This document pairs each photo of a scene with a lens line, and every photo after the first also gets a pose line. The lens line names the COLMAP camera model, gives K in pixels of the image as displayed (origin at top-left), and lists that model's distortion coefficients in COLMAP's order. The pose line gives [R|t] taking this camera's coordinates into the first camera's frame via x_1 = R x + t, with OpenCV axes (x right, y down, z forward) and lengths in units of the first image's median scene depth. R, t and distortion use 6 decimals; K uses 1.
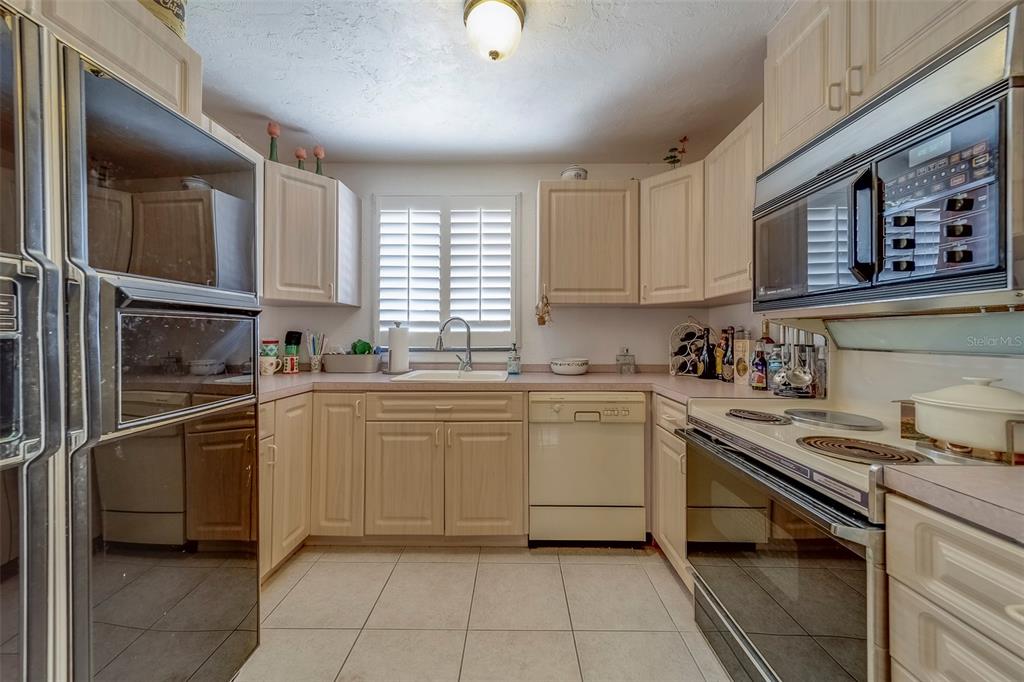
lens RADIAL K [[358.9, 0, 512.8], [0, 358.9, 333.7], [0, 0, 1]] dist [0.008242, -0.000258]
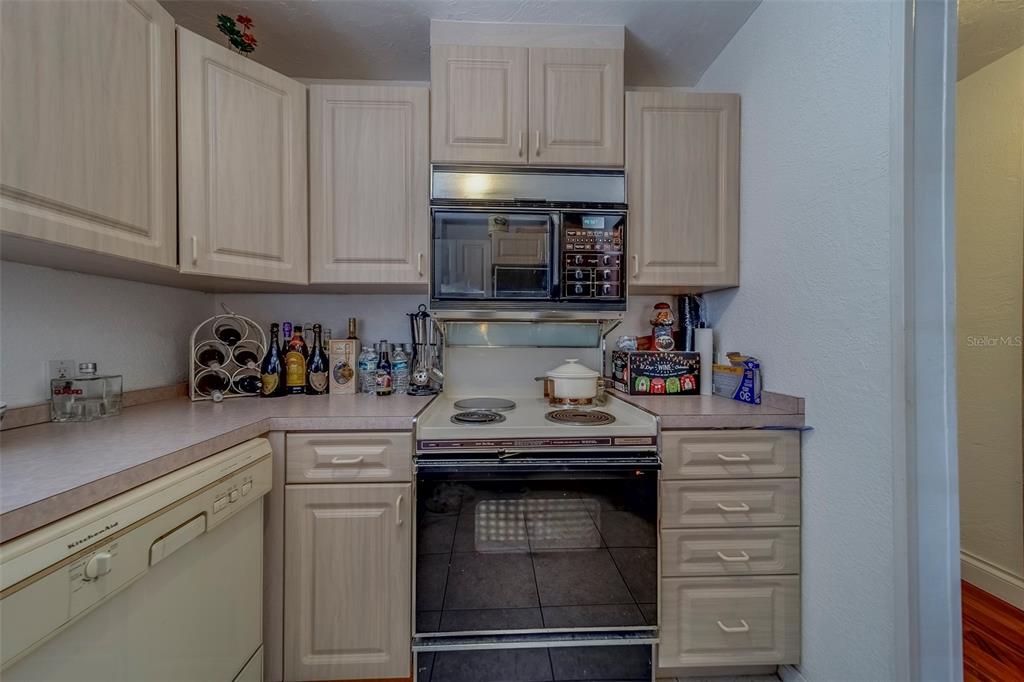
lens RADIAL K [[358.9, 0, 510.8], [0, 358.9, 338.5], [0, 0, 1]] dist [0.008242, -0.000258]
pose [[-0.049788, -0.006597, 0.998738, -0.183802], [-0.008663, 0.999943, 0.006174, 0.004855], [-0.998722, -0.008345, -0.049842, 0.579844]]
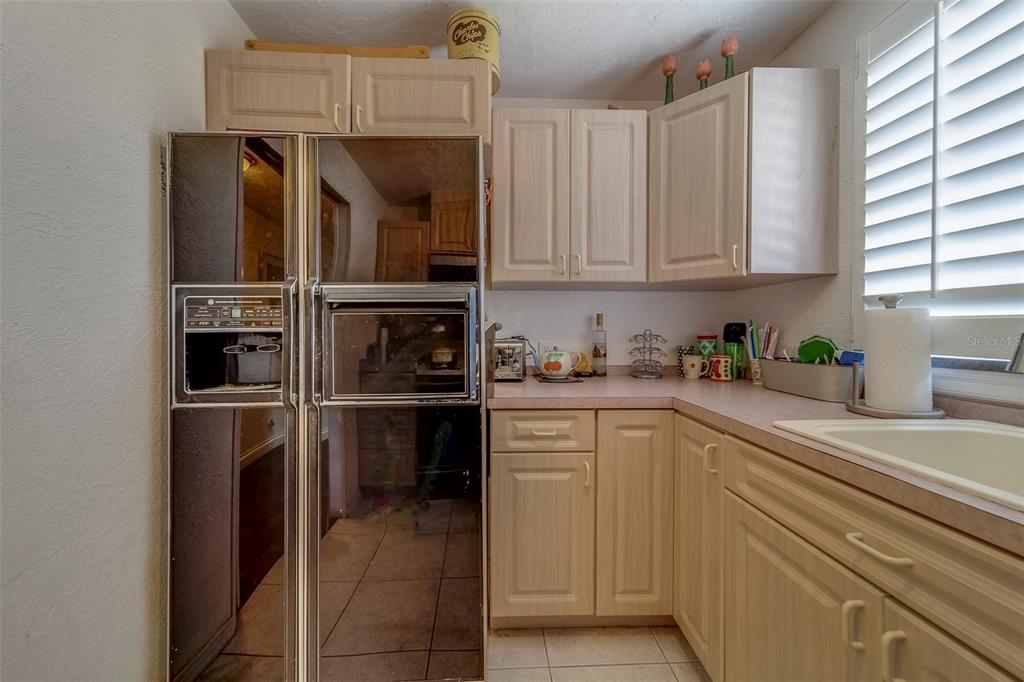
lens RADIAL K [[358.9, 0, 504.5], [0, 358.9, 333.6], [0, 0, 1]] dist [0.008242, -0.000258]
pose [[0.048897, 0.006549, -0.998782, 0.101439], [0.009287, 0.999932, 0.007011, 0.005795], [0.998761, -0.009618, 0.048833, 0.579965]]
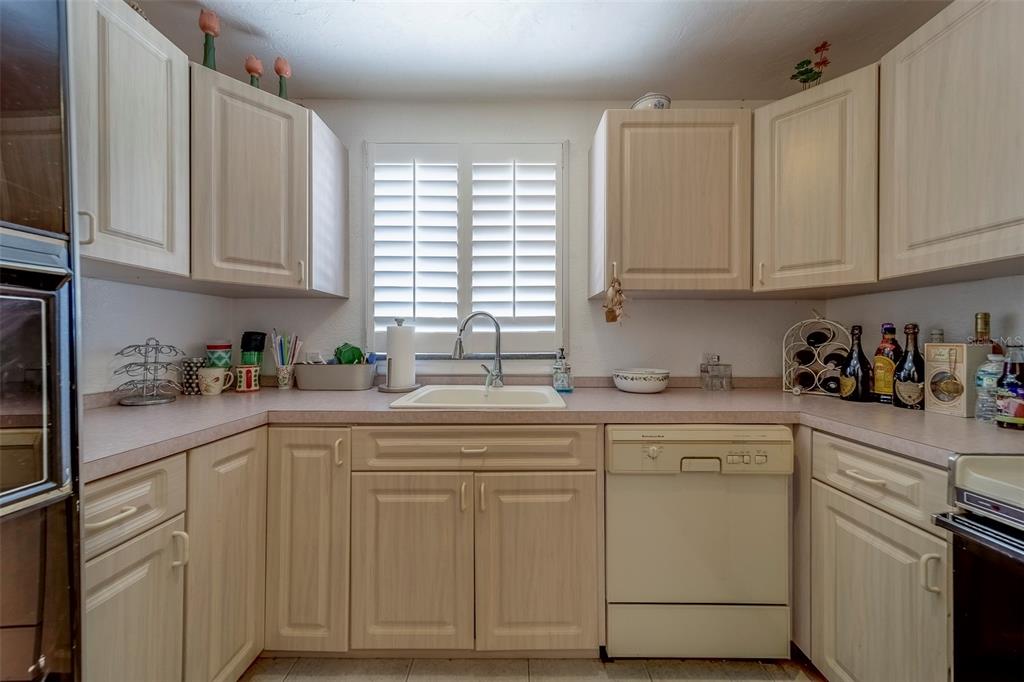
lens RADIAL K [[358.9, 0, 512.8], [0, 358.9, 339.1], [0, 0, 1]] dist [0.008242, -0.000258]
pose [[0.999993, -0.001293, 0.003400, -0.111119], [0.001265, 0.999966, 0.008146, 0.002932], [-0.003410, -0.008142, 0.999961, 0.324354]]
